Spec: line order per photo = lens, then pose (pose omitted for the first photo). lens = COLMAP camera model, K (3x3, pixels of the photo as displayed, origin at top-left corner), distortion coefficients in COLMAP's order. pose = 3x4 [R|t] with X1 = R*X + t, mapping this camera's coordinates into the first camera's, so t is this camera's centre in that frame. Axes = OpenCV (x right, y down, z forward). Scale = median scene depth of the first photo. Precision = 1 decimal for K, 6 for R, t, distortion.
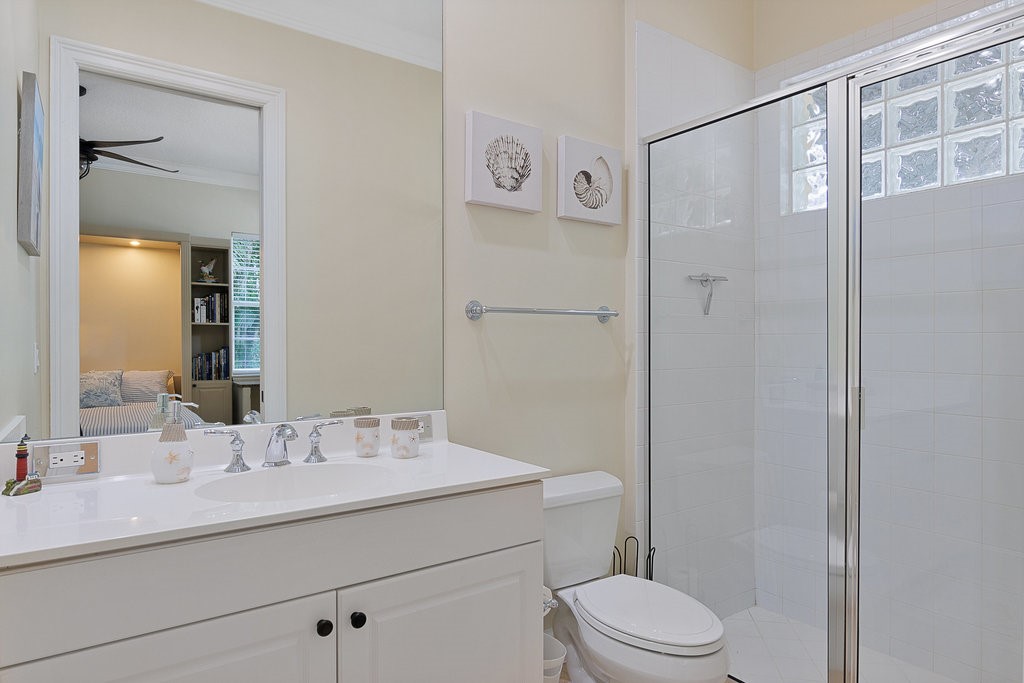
lens RADIAL K [[629.9, 0, 511.3], [0, 629.9, 341.3], [0, 0, 1]] dist [0.000112, -0.000005]
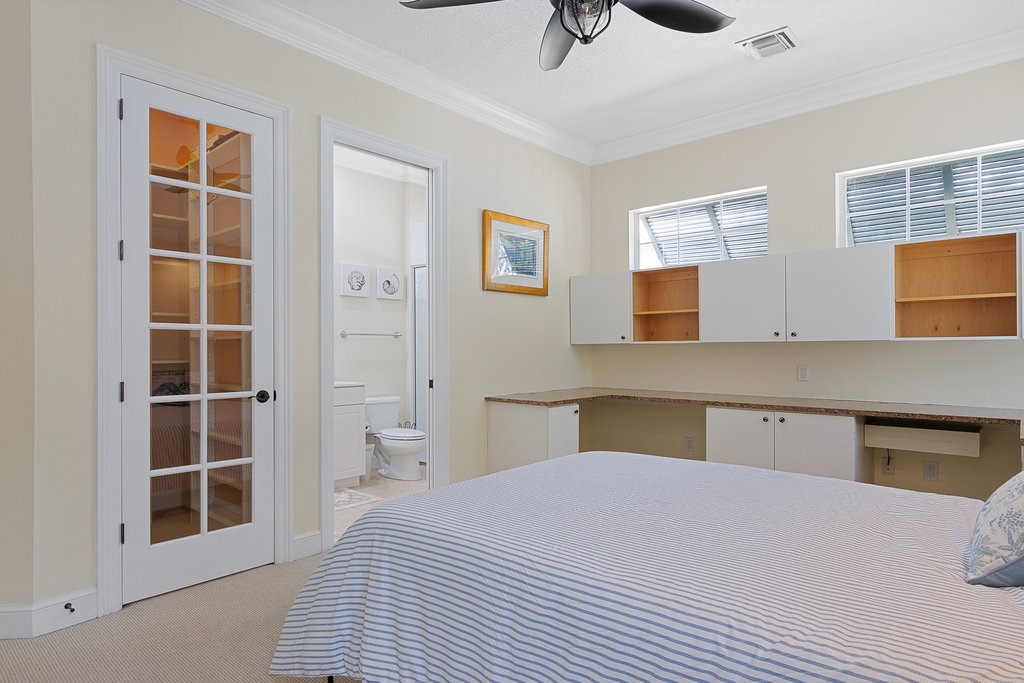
lens RADIAL K [[588.7, 0, 513.1], [0, 588.7, 345.6], [0, 0, 1]] dist [0.003001, -0.001721]
pose [[0.975322, -0.000677, 0.220785, 0.091911], [0.001918, 0.999984, -0.005403, 0.015382], [-0.220777, 0.005693, 0.975308, -1.604534]]
